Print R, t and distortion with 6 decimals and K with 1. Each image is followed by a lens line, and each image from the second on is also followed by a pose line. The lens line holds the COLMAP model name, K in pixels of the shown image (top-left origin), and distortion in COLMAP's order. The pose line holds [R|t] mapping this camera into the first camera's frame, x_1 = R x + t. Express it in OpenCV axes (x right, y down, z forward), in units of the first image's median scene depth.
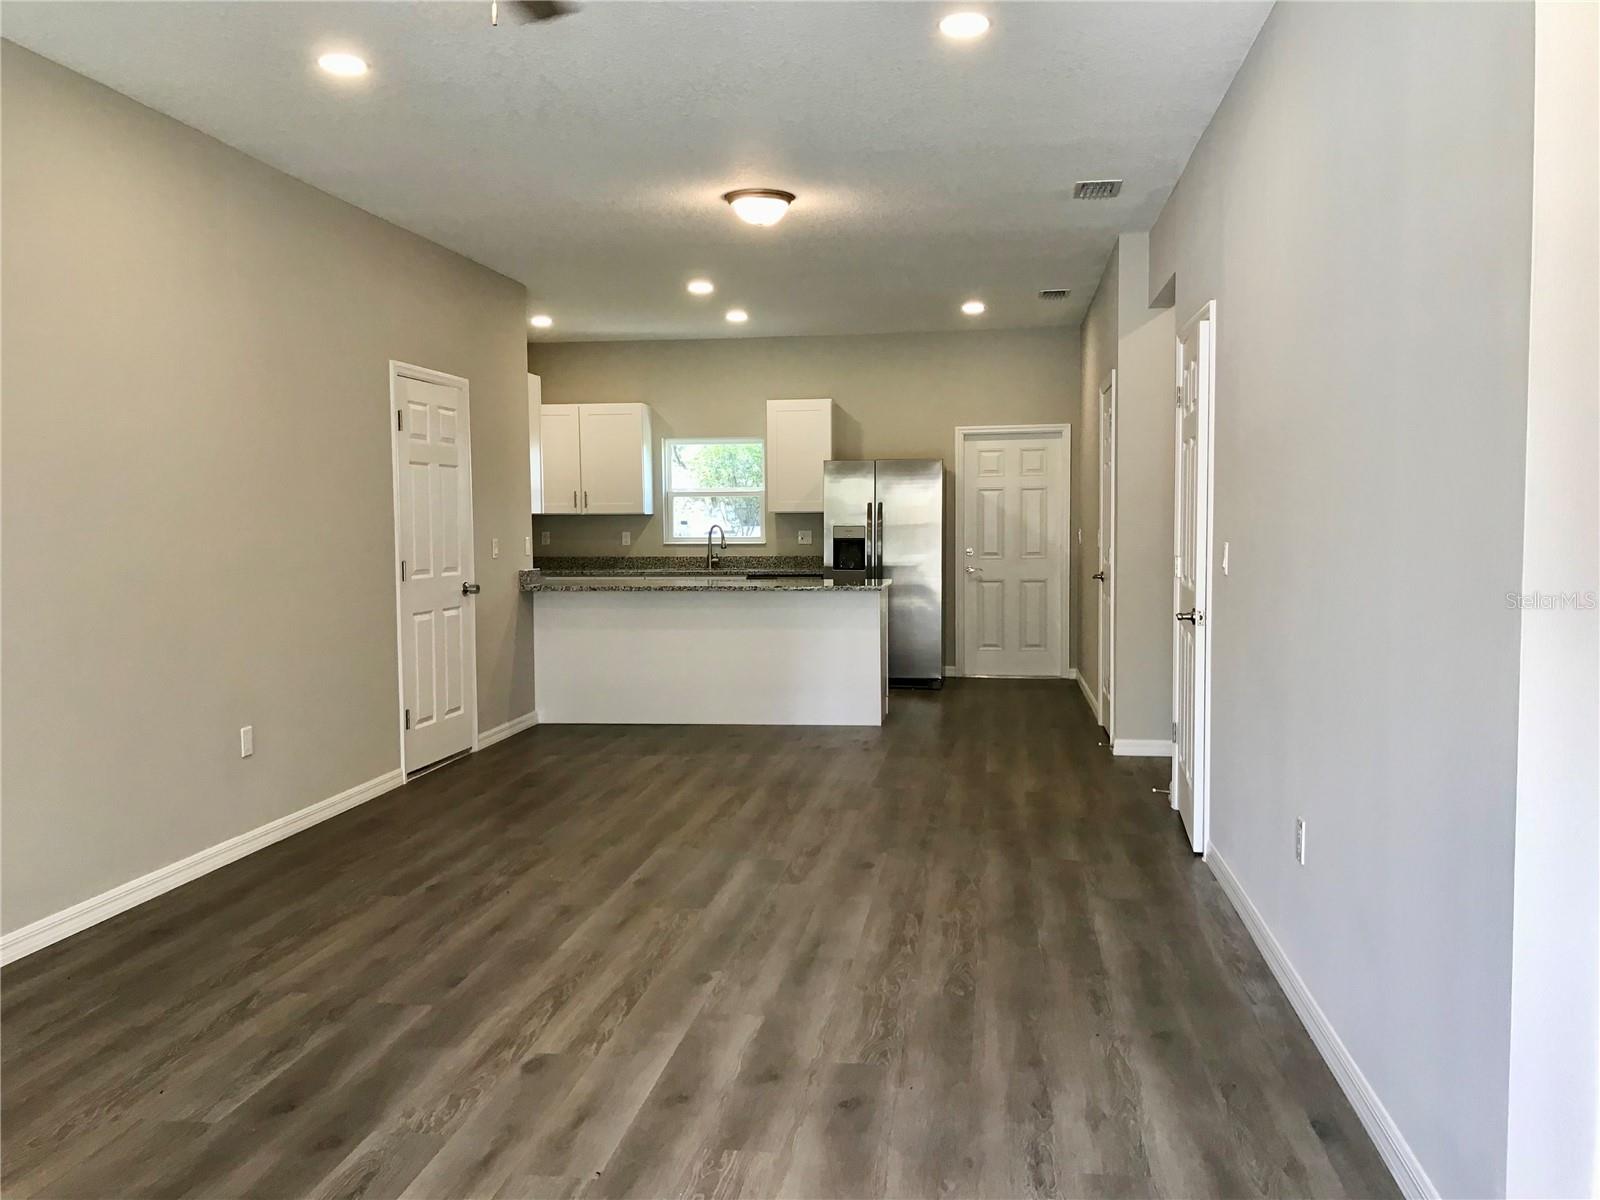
lens RADIAL K [[1324.3, 0, 800.0], [0, 1324.3, 600.0], [0, 0, 1]] dist [0.065983, -0.001859]
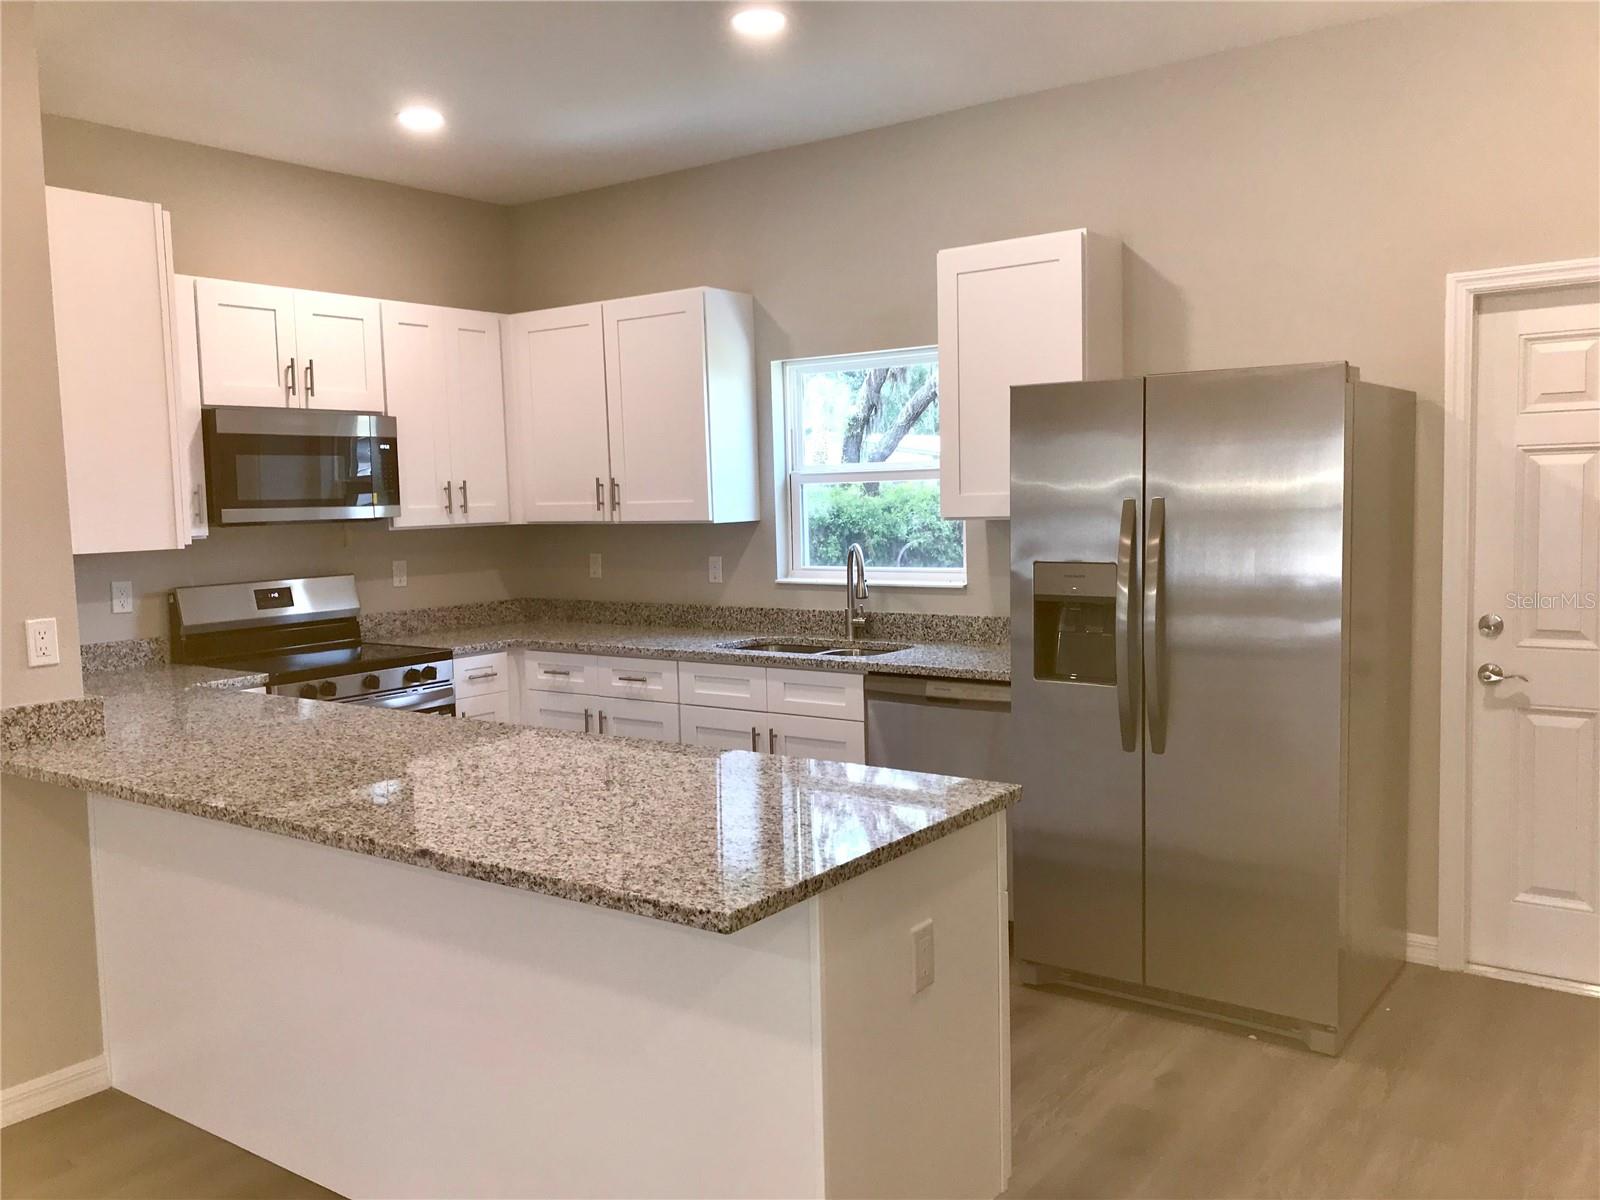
lens RADIAL K [[1324.3, 0, 800.0], [0, 1324.3, 600.0], [0, 0, 1]] dist [0.065983, -0.001859]
pose [[0.886866, 0.025589, -0.461317, 0.130088], [-0.012336, 0.999421, 0.031722, -0.052385], [0.461862, -0.022443, 0.886668, 0.589971]]
